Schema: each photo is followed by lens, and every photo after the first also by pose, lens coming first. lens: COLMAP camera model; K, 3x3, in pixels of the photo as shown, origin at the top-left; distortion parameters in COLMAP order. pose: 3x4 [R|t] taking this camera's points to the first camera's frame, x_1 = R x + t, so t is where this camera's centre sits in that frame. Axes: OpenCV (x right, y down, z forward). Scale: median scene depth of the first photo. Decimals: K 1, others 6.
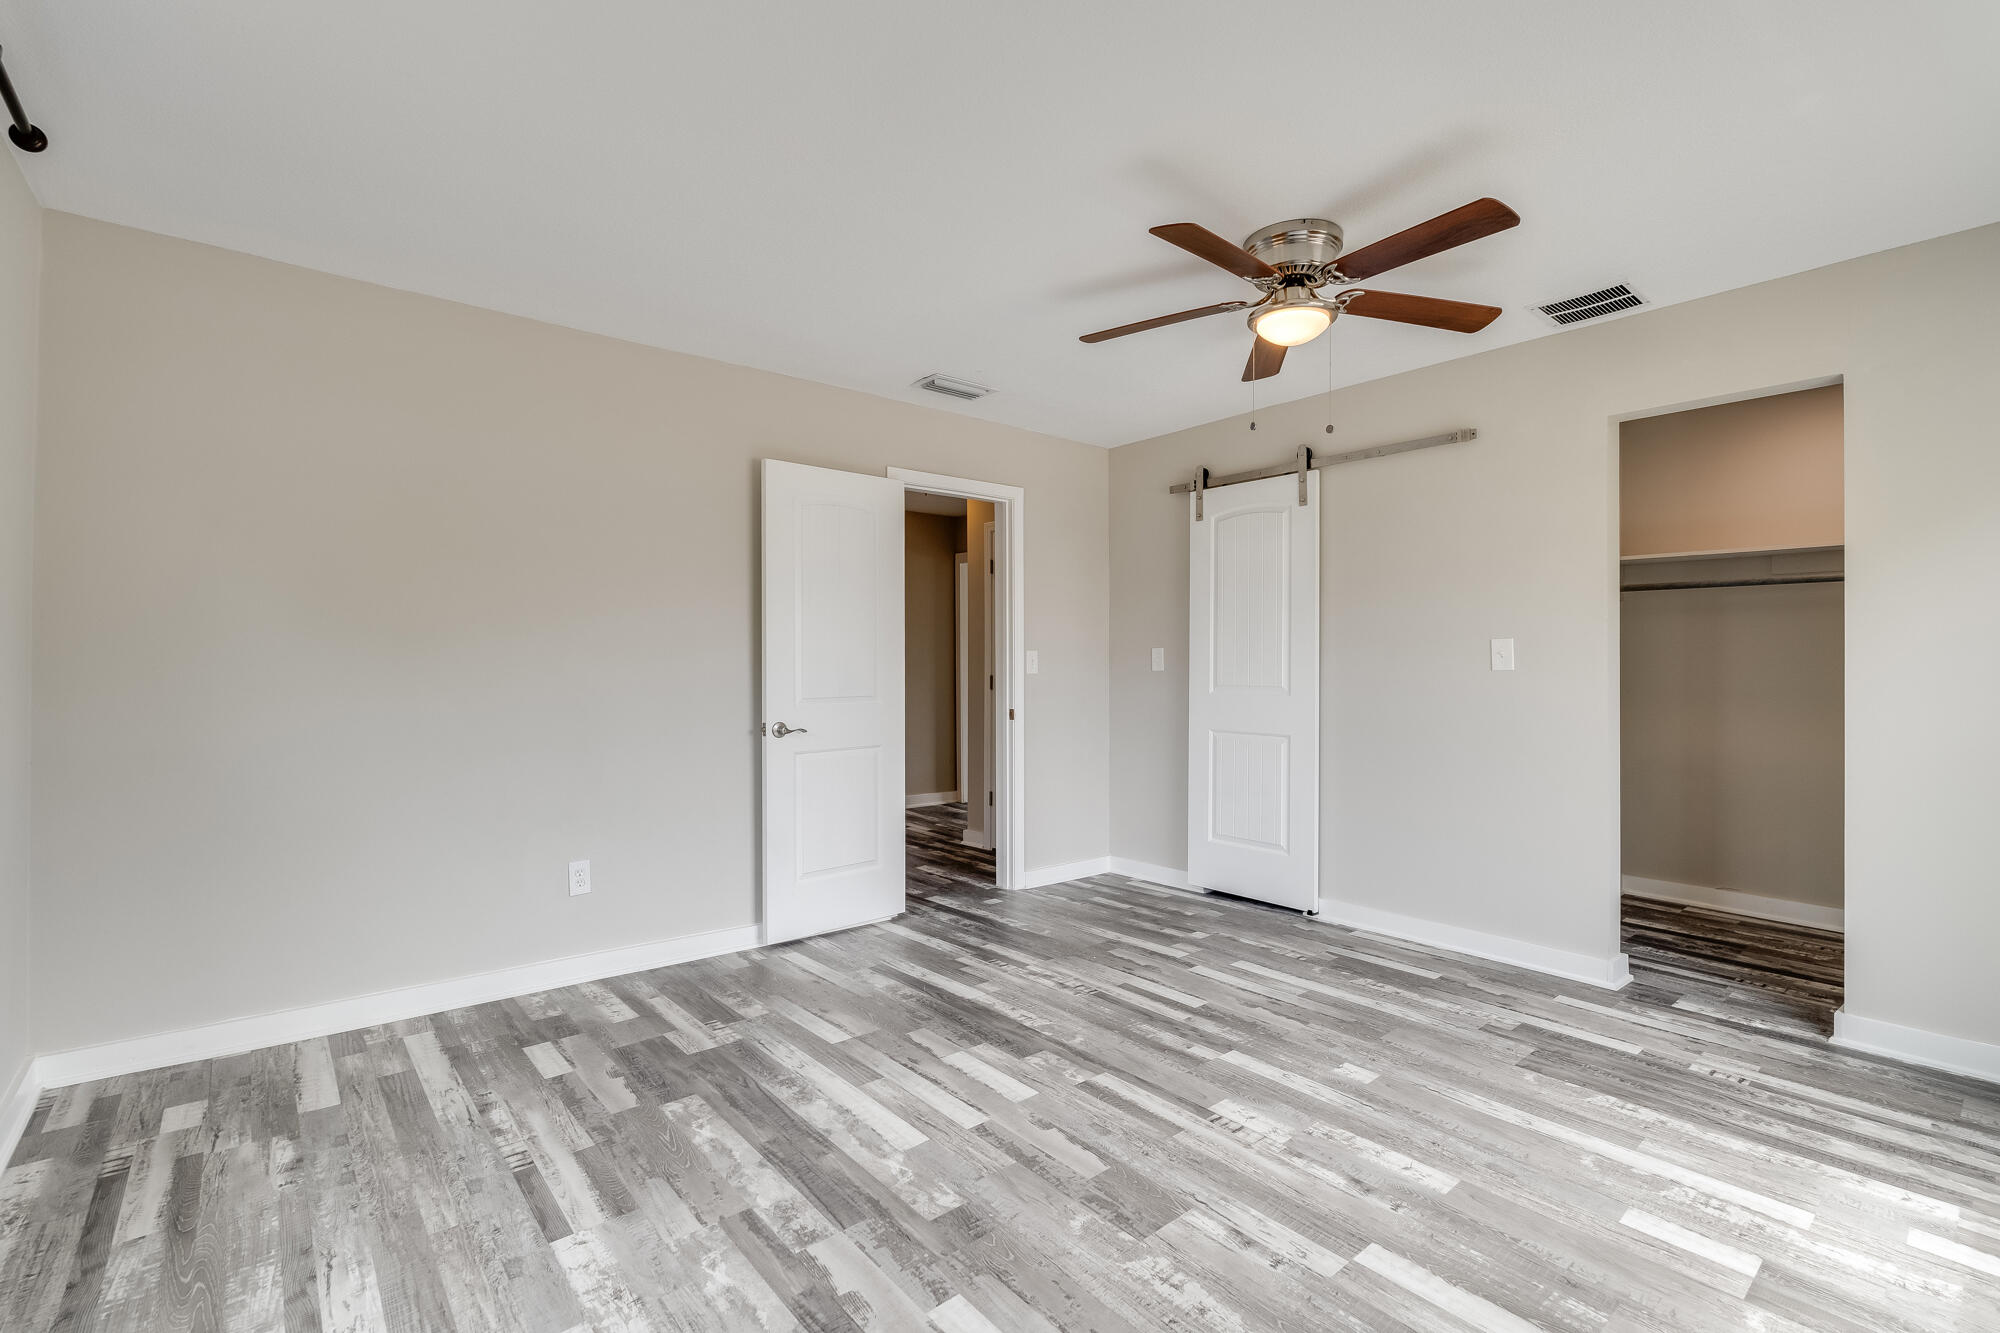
lens RADIAL K [[891.2, 0, 1006.3], [0, 891.2, 663.5], [0, 0, 1]] dist [-0.000152, 0.000330]
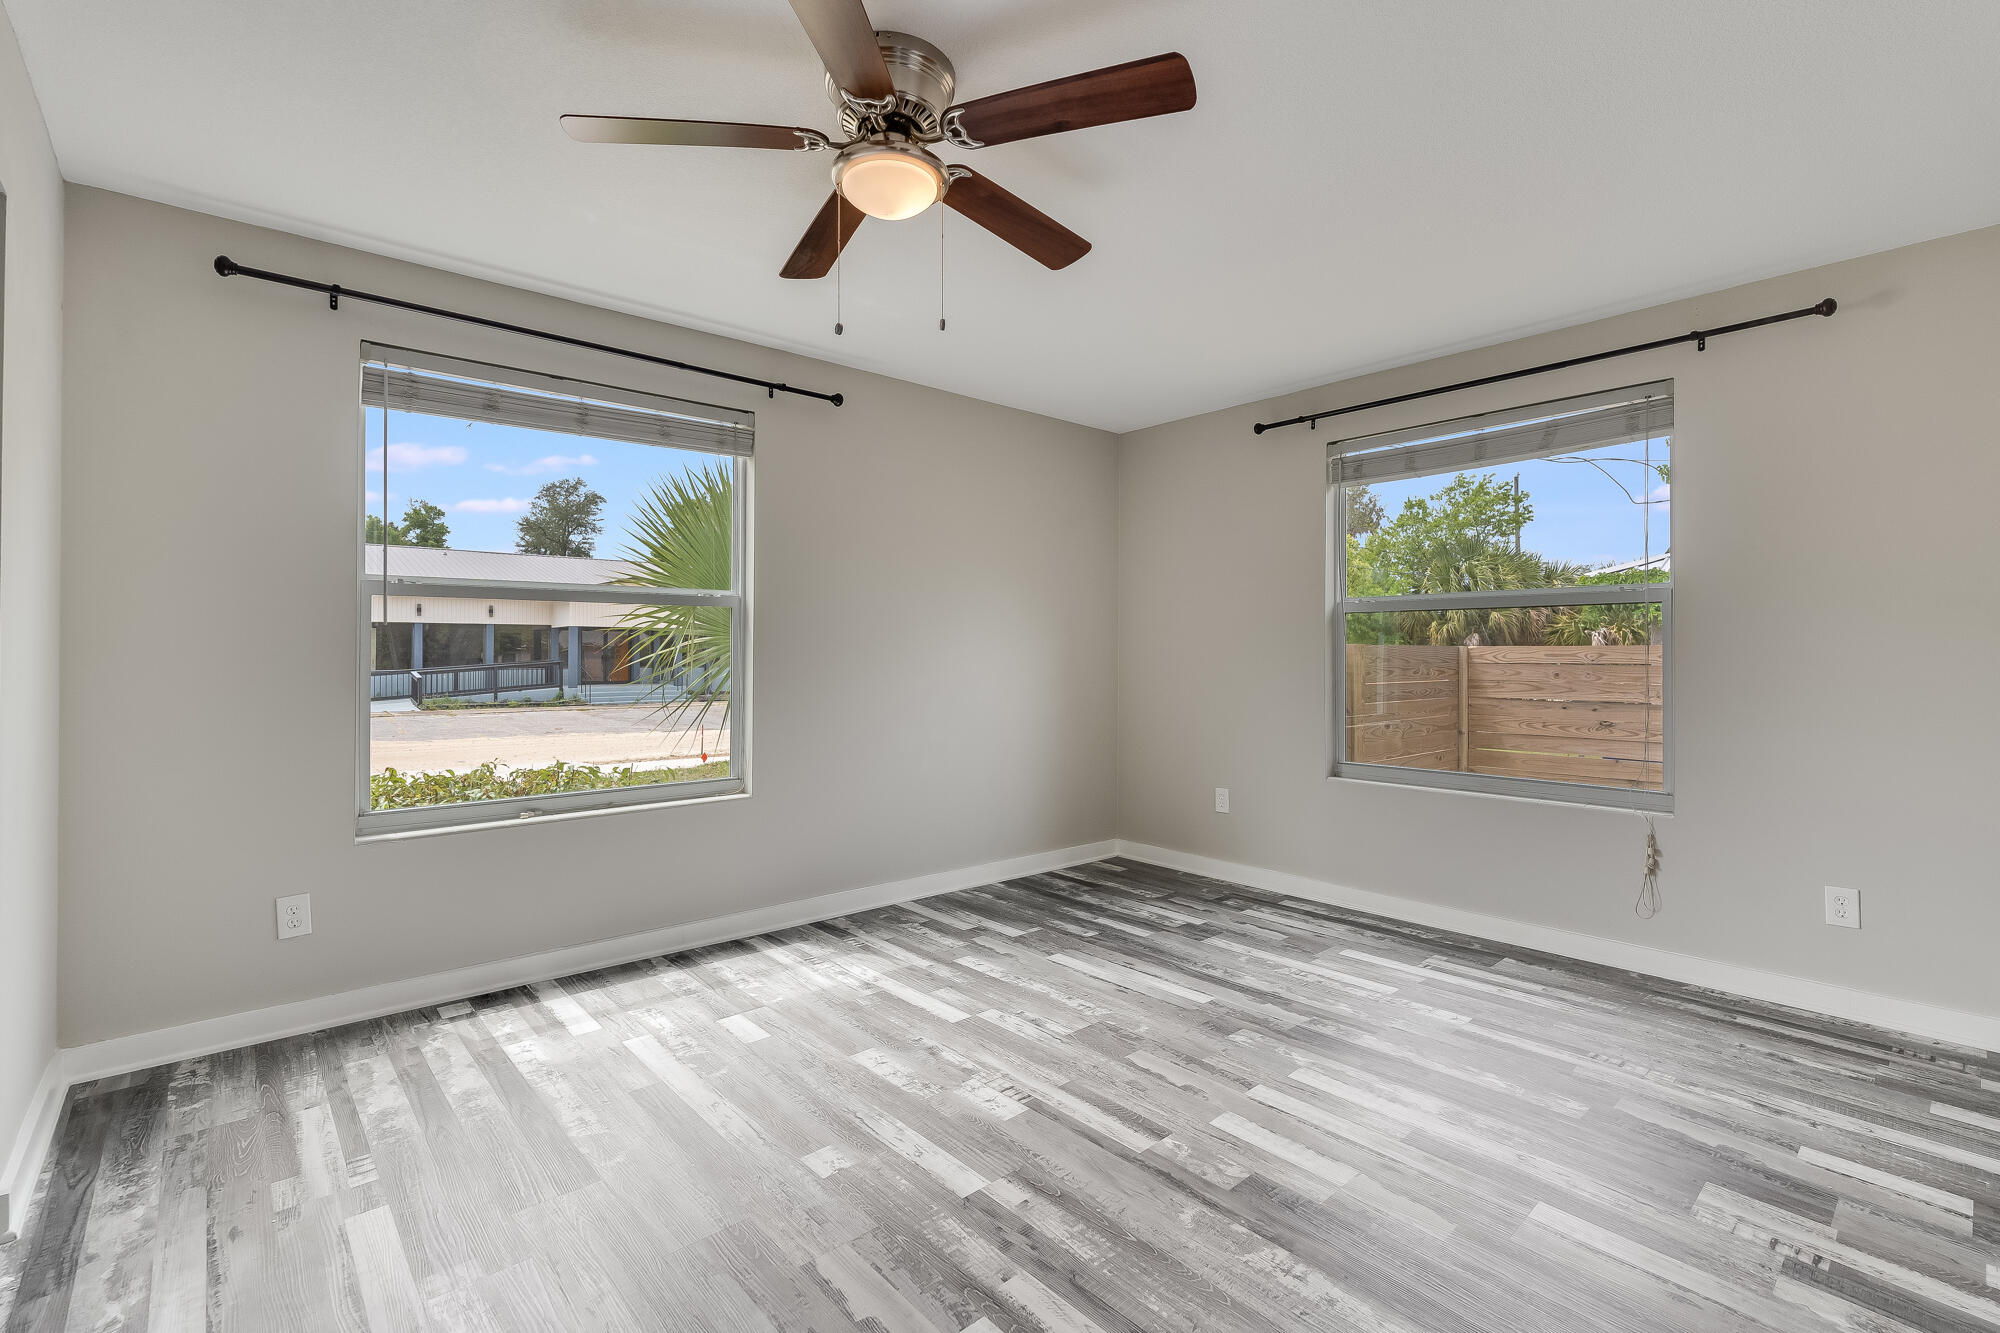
lens RADIAL K [[891.2, 0, 992.7], [0, 891.2, 662.7], [0, 0, 1]] dist [-0.000152, 0.000330]
pose [[-0.999919, -0.003673, -0.012197, 0.295204], [-0.003744, 0.999976, 0.005813, 0.007851], [0.012175, 0.005858, -0.999909, 2.078849]]
